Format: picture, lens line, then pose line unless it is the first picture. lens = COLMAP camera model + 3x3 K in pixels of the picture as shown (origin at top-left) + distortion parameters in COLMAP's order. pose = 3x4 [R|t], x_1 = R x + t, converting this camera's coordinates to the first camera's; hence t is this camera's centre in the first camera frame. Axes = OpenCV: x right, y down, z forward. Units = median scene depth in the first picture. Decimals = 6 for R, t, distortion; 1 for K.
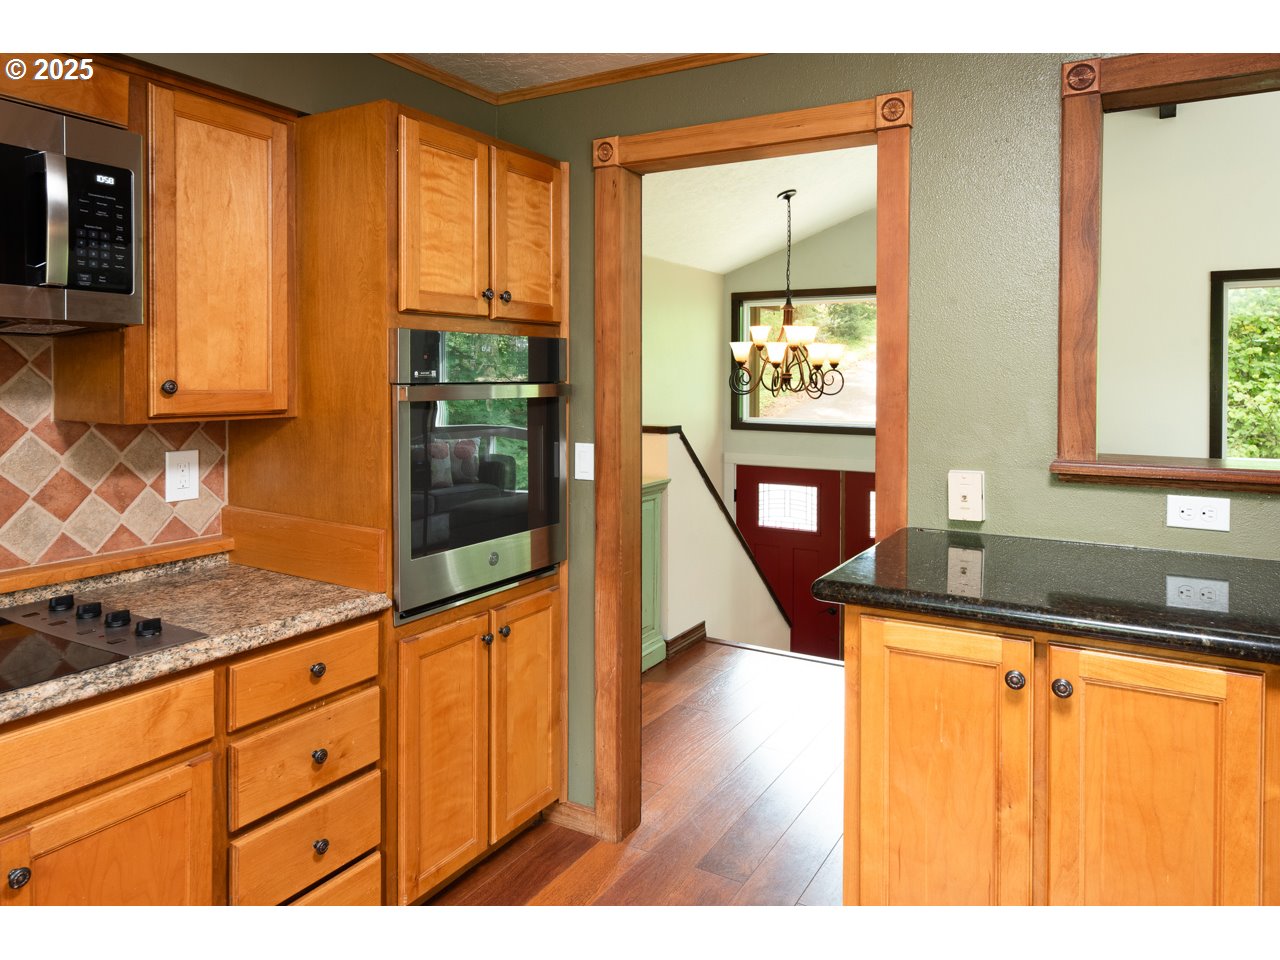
lens RADIAL K [[903.4, 0, 640.0], [0, 903.4, 480.0], [0, 0, 1]] dist [0.002738, 0.001130]
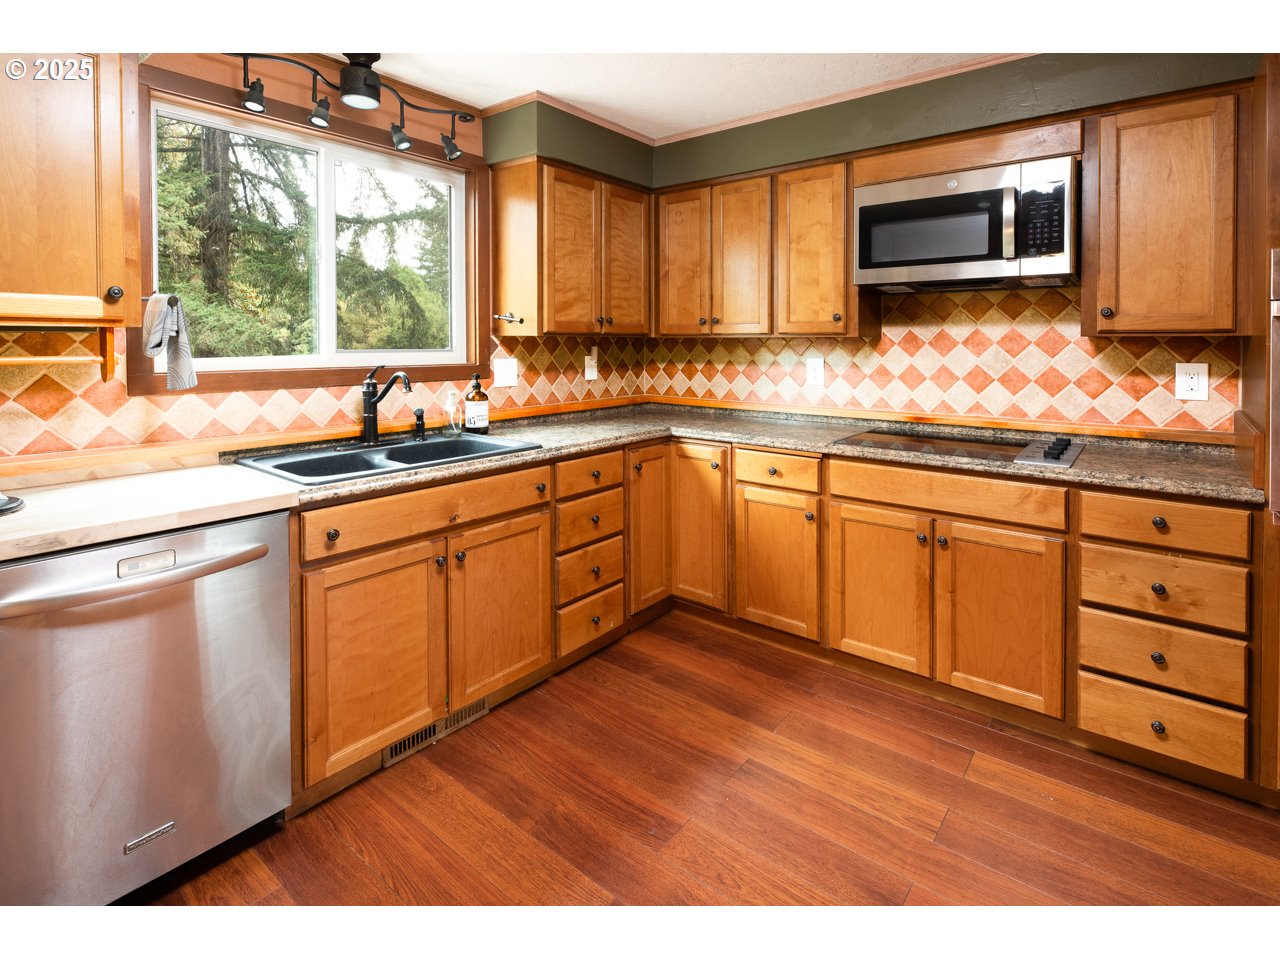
lens RADIAL K [[604.2, 0, 684.2], [0, 604.2, 483.0], [0, 0, 1]] dist [0.000267, -0.000127]
pose [[-0.106740, 0.217591, -0.970186, 0.591838], [-0.116497, 0.966303, 0.229537, 0.026998], [0.987439, 0.137525, -0.077794, 0.356221]]
